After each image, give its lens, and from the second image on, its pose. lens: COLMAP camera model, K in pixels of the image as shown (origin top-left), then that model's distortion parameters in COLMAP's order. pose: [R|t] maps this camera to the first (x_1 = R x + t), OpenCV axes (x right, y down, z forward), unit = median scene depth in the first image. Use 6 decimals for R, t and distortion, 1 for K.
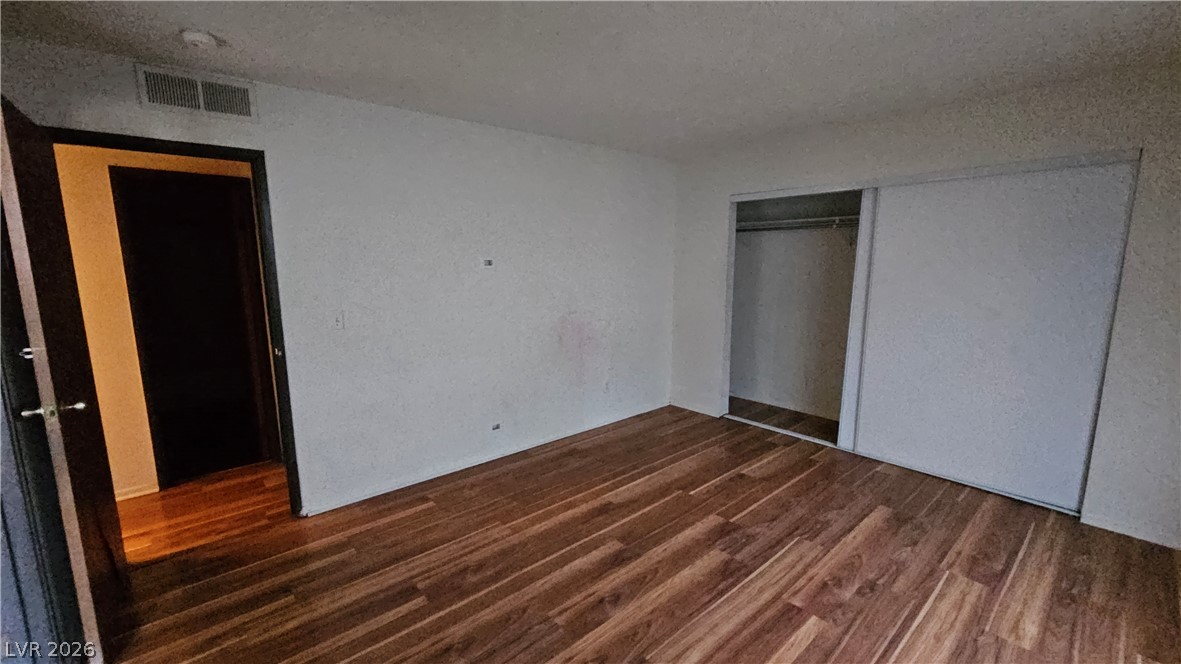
lens RADIAL K [[482.1, 0, 591.0], [0, 482.1, 333.2], [0, 0, 1]] dist [-0.001271, -0.000126]
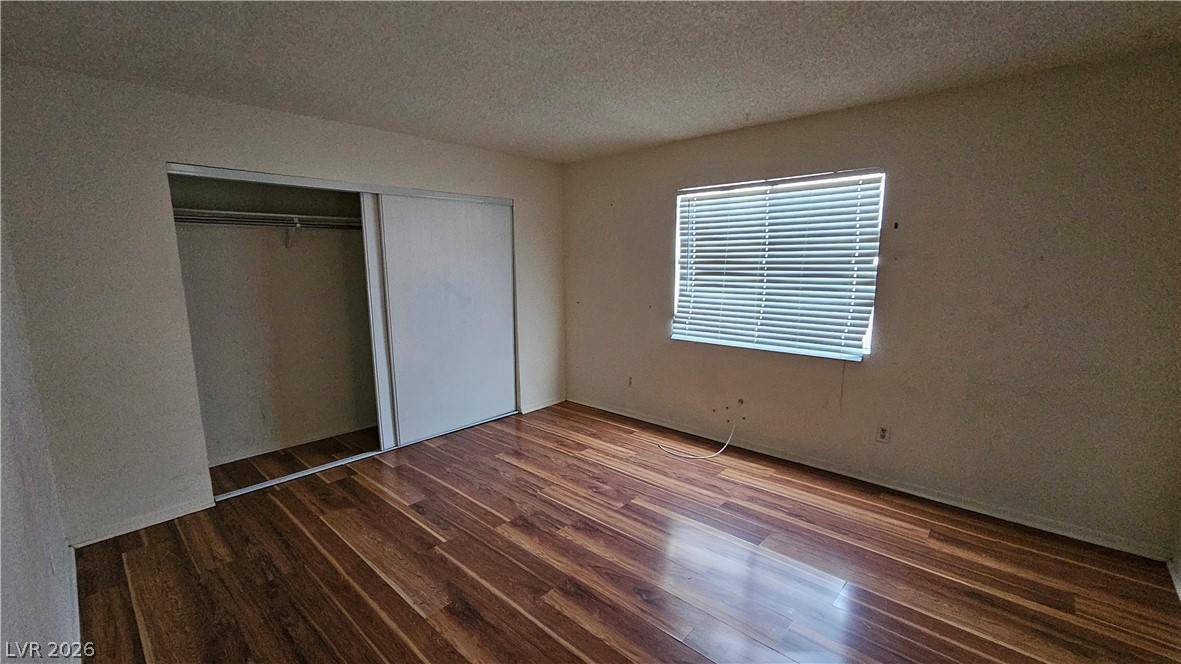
lens RADIAL K [[482.1, 0, 592.1], [0, 482.1, 335.6], [0, 0, 1]] dist [-0.001271, -0.000126]
pose [[-0.108431, -0.145547, 0.983391, -0.644237], [0.161635, 0.973479, 0.161902, -0.116612], [-0.980876, 0.176506, -0.082030, 0.825969]]
